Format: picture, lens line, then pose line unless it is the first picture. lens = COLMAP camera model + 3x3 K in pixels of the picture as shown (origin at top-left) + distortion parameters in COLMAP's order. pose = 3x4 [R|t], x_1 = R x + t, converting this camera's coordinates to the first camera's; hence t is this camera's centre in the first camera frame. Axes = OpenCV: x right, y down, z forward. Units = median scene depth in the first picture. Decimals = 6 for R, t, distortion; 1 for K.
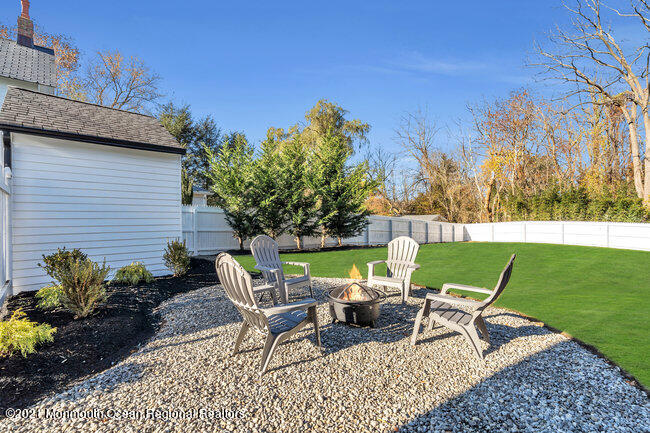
lens RADIAL K [[293.9, 0, 329.7], [0, 293.9, 216.7], [0, 0, 1]] dist [-0.002441, 0.000340]
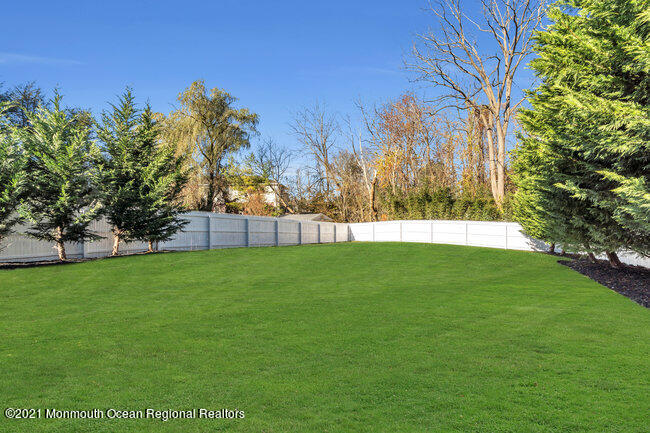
lens RADIAL K [[293.9, 0, 329.7], [0, 293.9, 216.7], [0, 0, 1]] dist [-0.002441, 0.000340]
pose [[0.967209, 0.000900, 0.253982, 0.174852], [-0.000588, 0.999999, -0.001304, 0.004853], [-0.253983, 0.001112, 0.967208, 0.091260]]
